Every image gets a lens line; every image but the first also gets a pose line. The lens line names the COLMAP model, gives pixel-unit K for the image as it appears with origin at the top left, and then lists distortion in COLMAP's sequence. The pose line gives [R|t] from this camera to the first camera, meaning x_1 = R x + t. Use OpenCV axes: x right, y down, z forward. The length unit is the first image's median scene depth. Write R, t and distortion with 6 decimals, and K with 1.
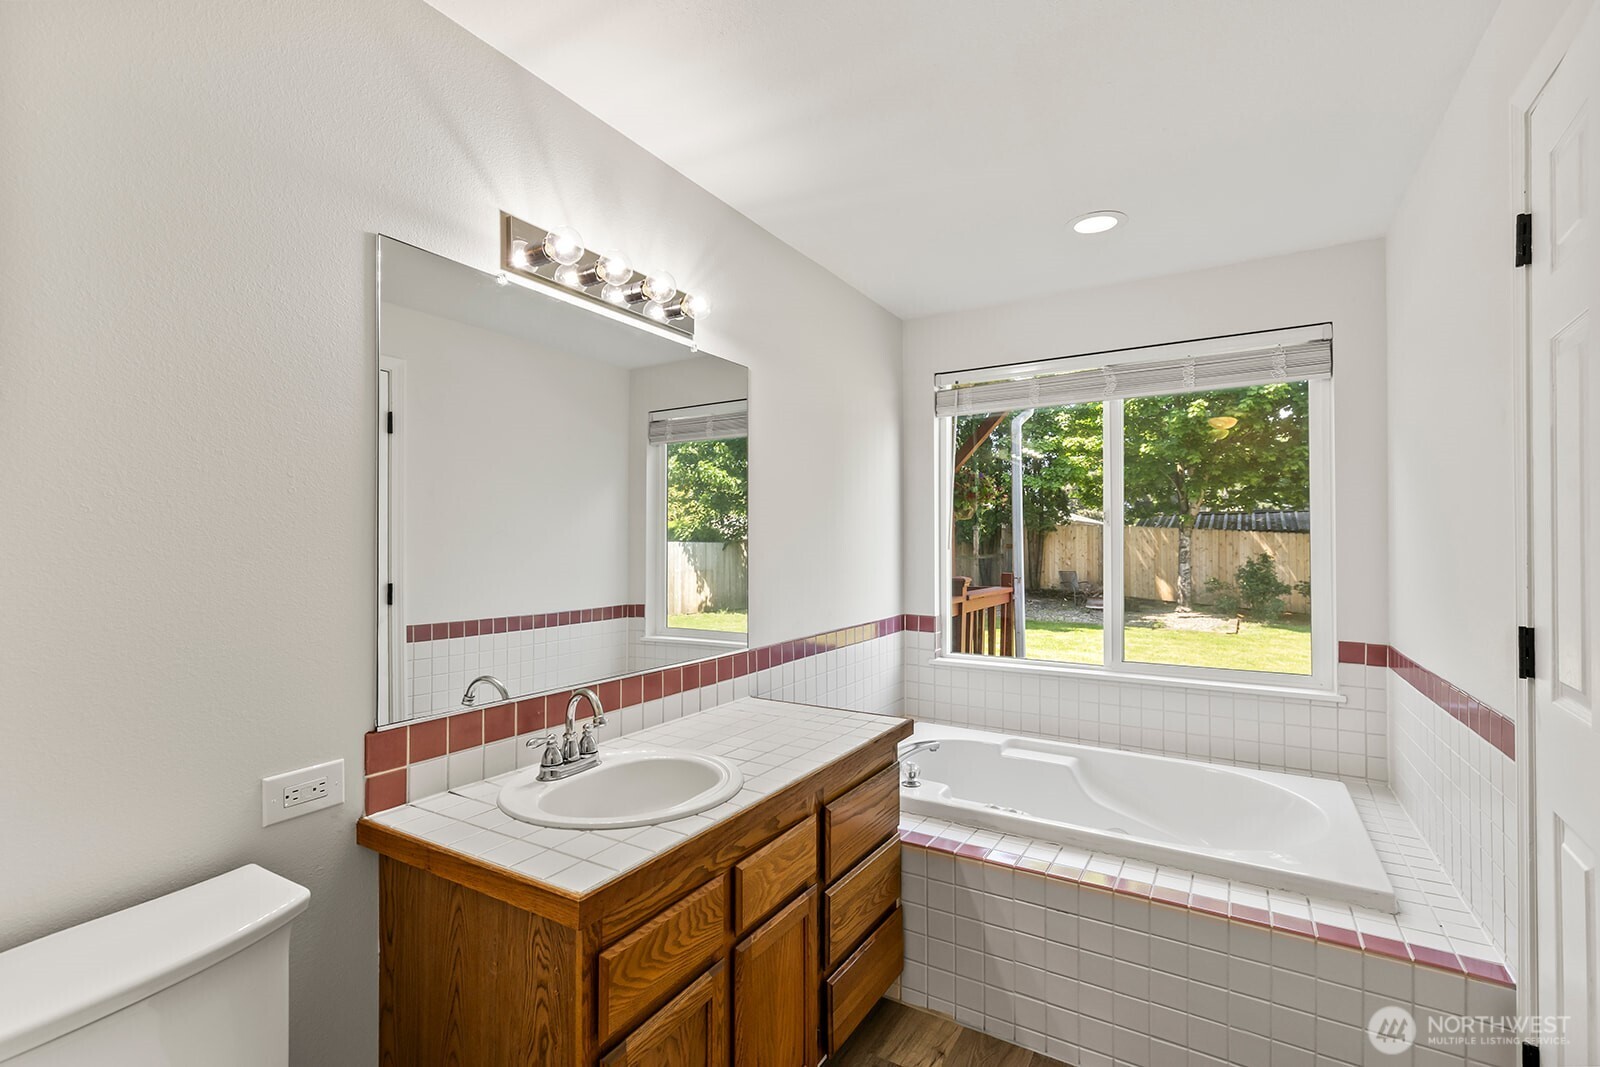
lens RADIAL K [[725.2, 0, 800.4], [0, 725.2, 543.7], [0, 0, 1]] dist [0.003446, -0.000096]
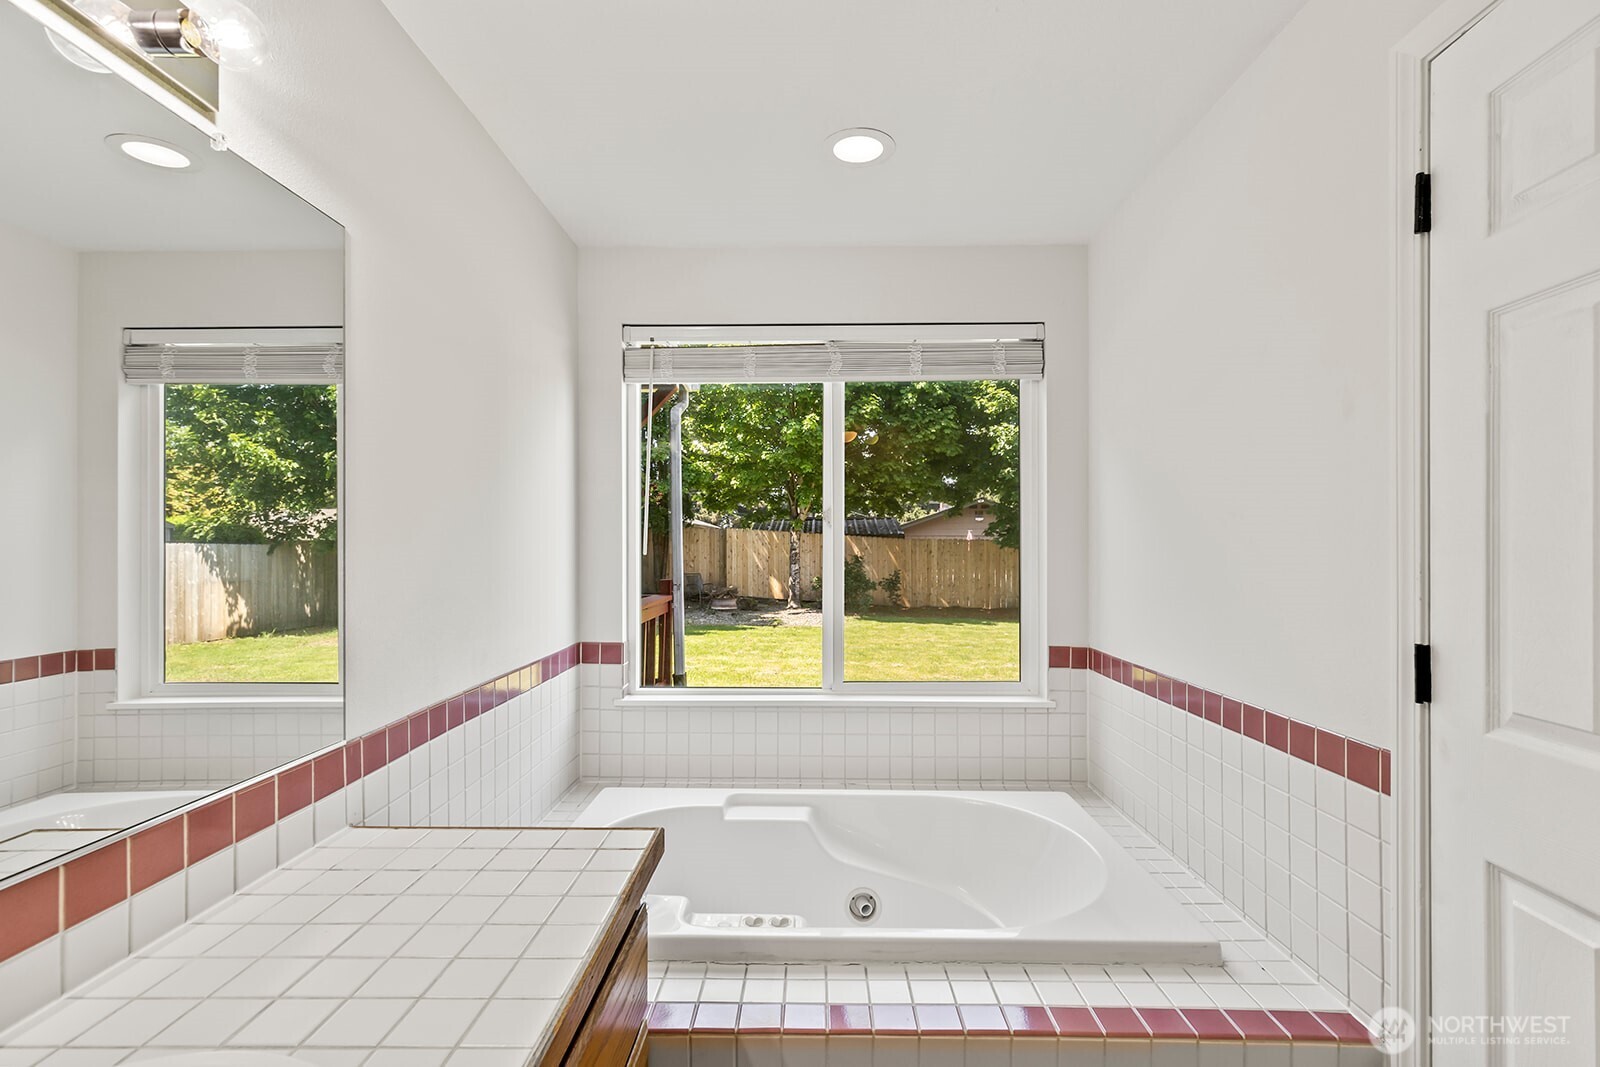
lens RADIAL K [[725.2, 0, 807.4], [0, 725.2, 545.9], [0, 0, 1]] dist [0.003446, -0.000096]
pose [[0.860828, -0.000412, 0.508896, -0.035306], [0.000464, 1.000000, 0.000023, -0.001991], [-0.508896, 0.000216, 0.860828, 0.243359]]
